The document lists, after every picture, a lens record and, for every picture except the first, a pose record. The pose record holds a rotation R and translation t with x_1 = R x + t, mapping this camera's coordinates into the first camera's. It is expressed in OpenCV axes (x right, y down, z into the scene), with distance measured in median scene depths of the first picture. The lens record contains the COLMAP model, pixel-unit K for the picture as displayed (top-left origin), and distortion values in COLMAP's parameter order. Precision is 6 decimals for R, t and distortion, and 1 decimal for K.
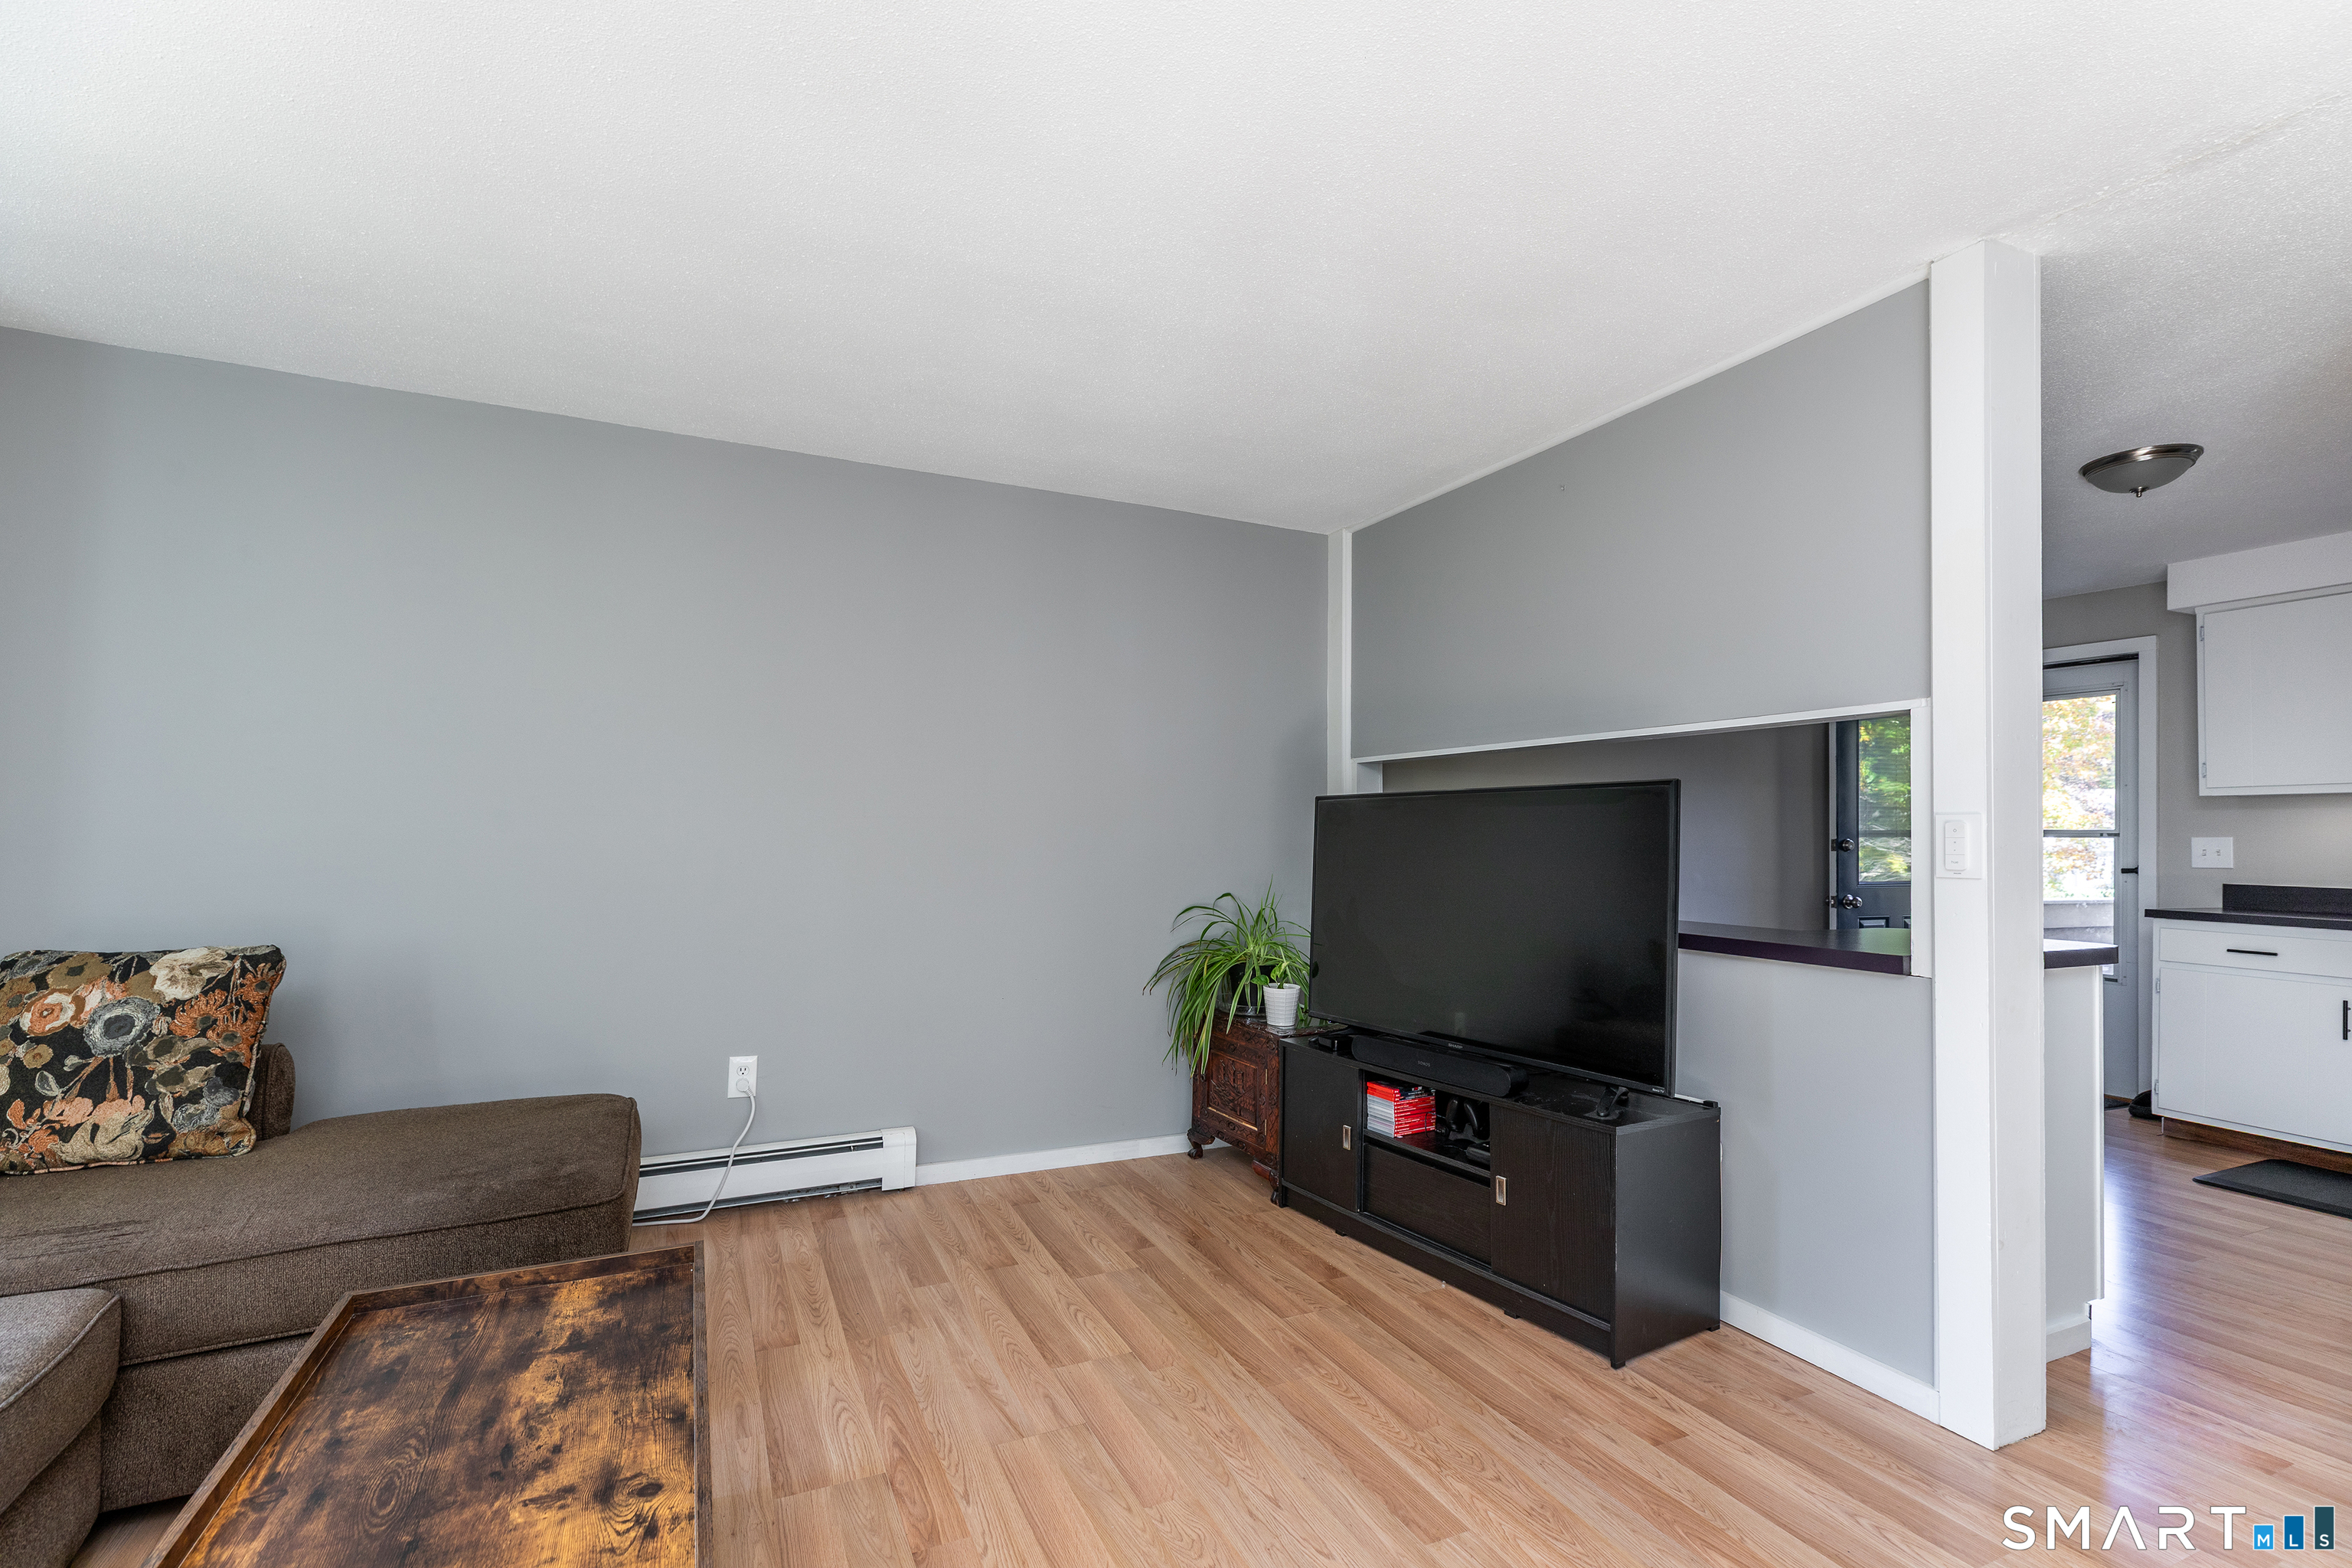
lens RADIAL K [[1047.1, 0, 1155.5], [0, 1047.1, 840.8], [0, 0, 1]] dist [0.013219, -0.001655]
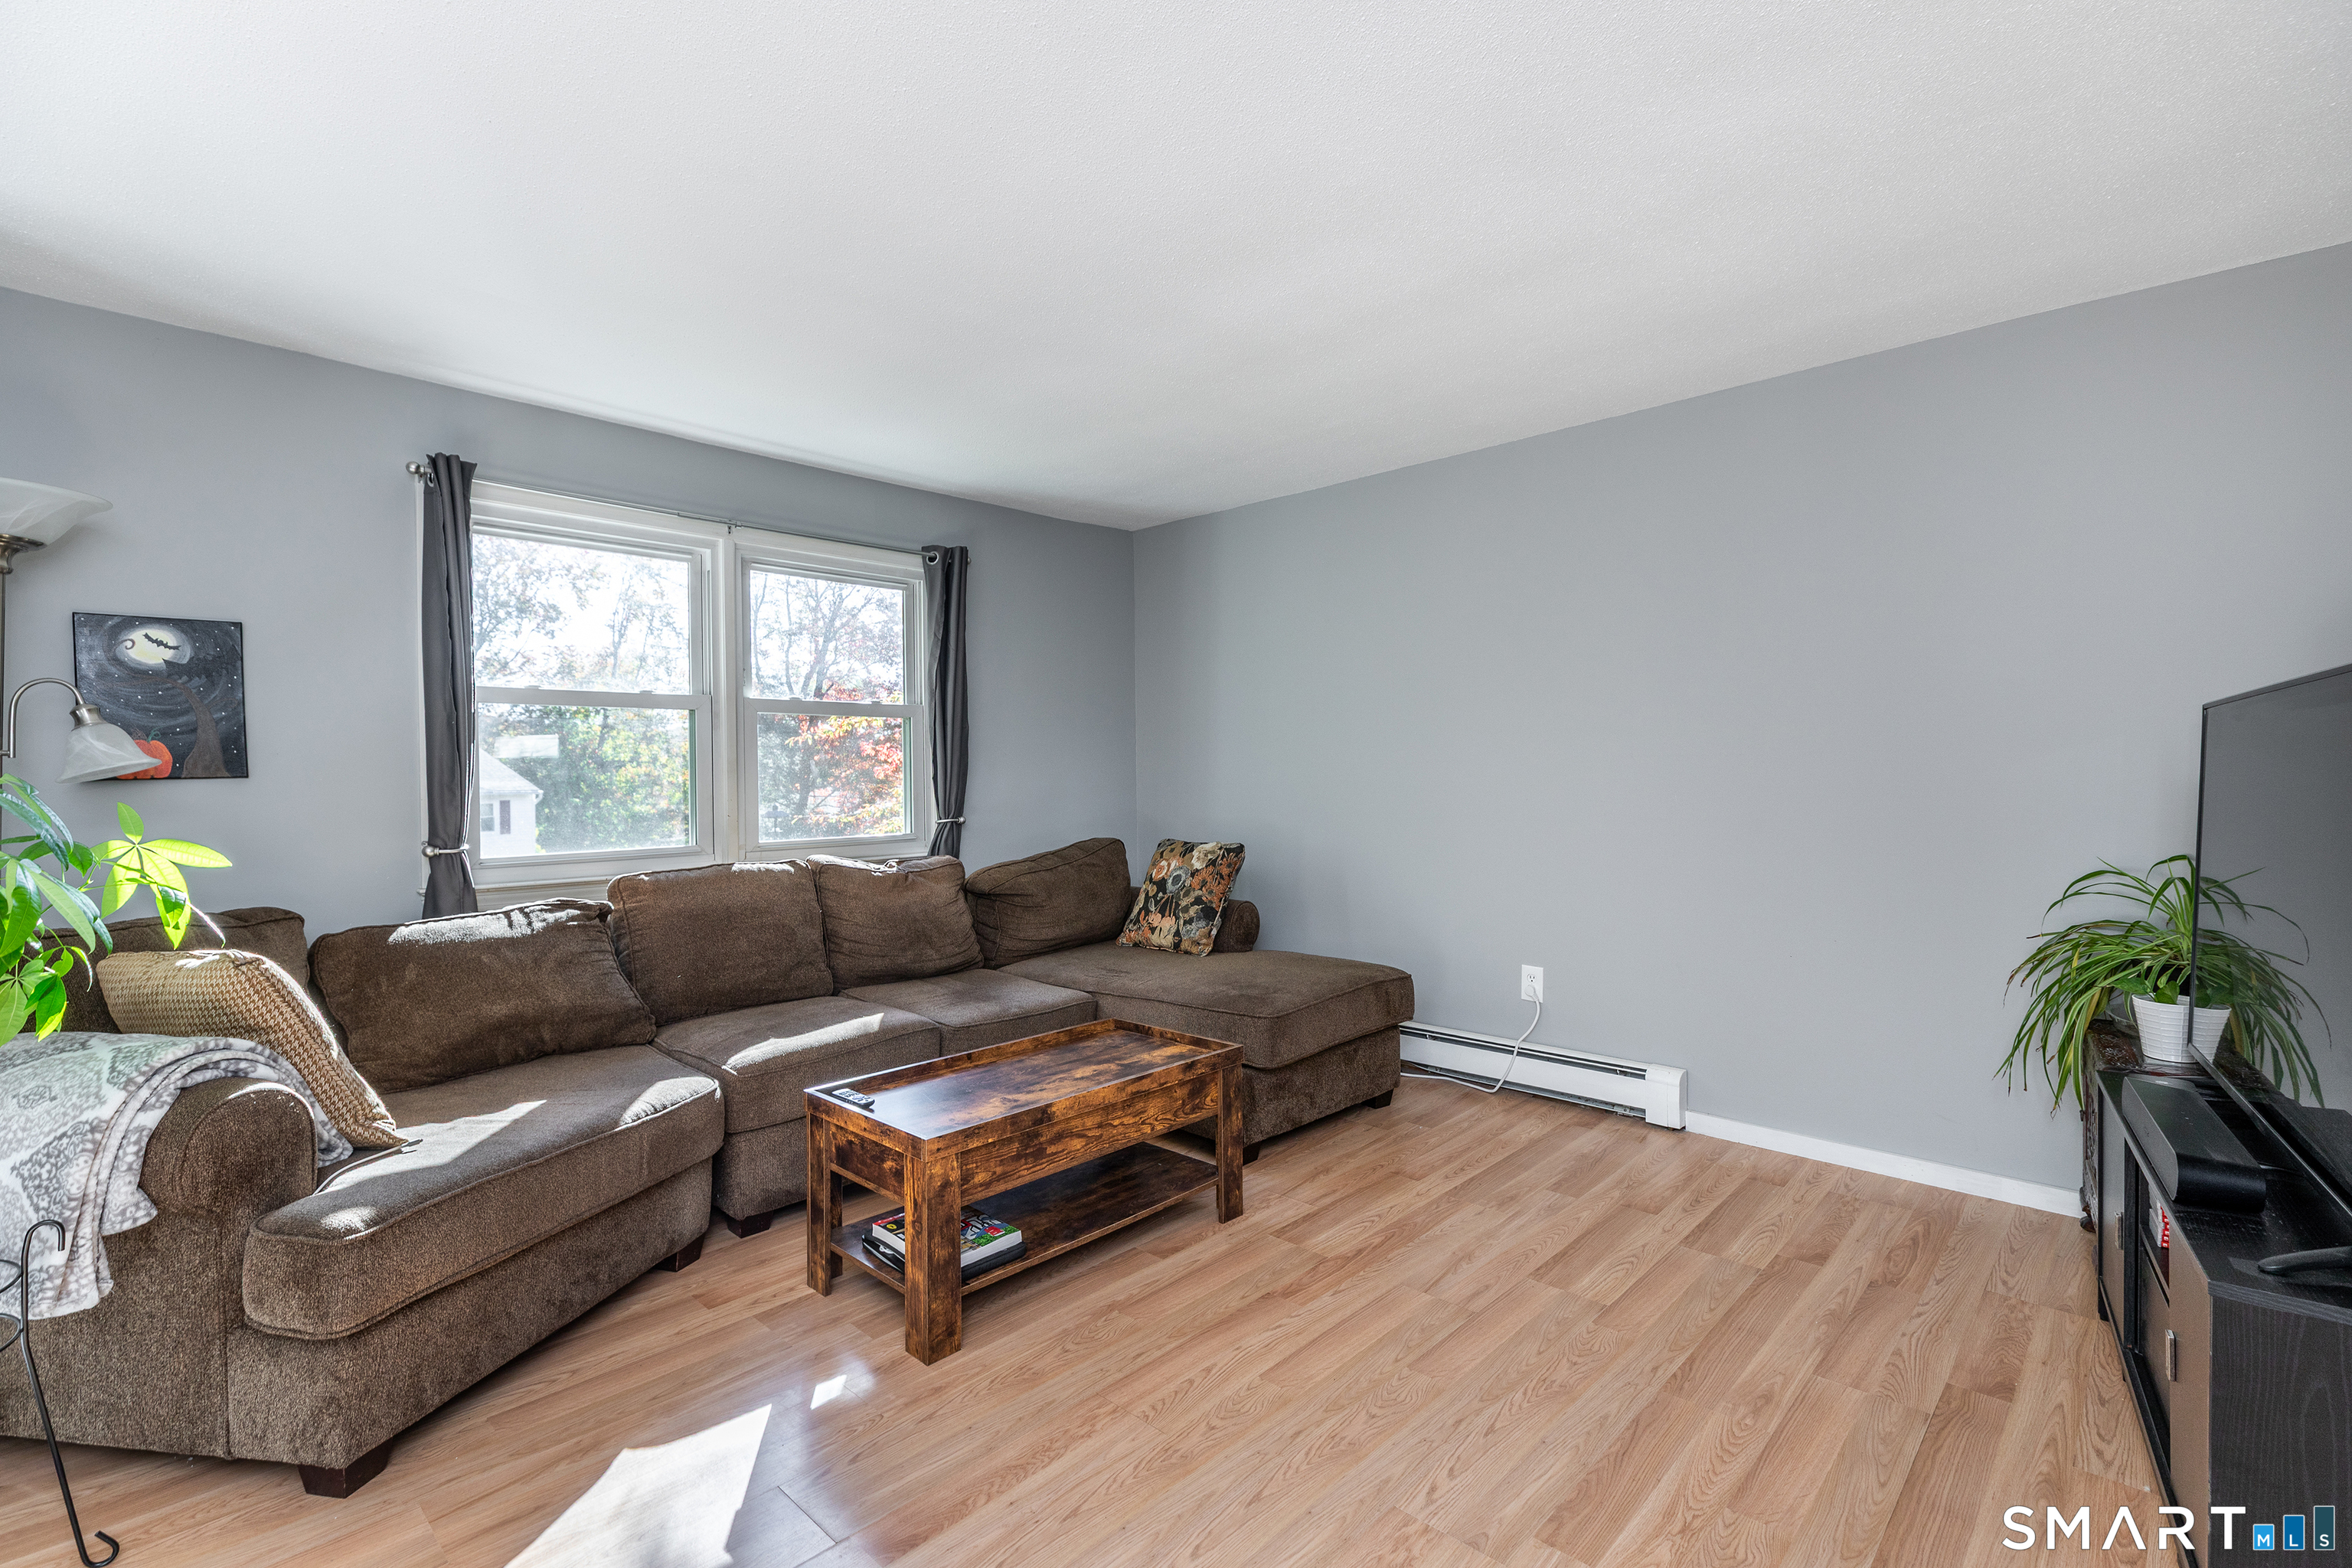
lens RADIAL K [[1047.1, 0, 1173.9], [0, 1047.1, 780.5], [0, 0, 1]] dist [0.013219, -0.001655]
pose [[0.381366, -0.002524, -0.924420, 0.730826], [0.004172, 0.999991, -0.001009, -0.003211], [0.924415, -0.003472, 0.381374, 0.254162]]
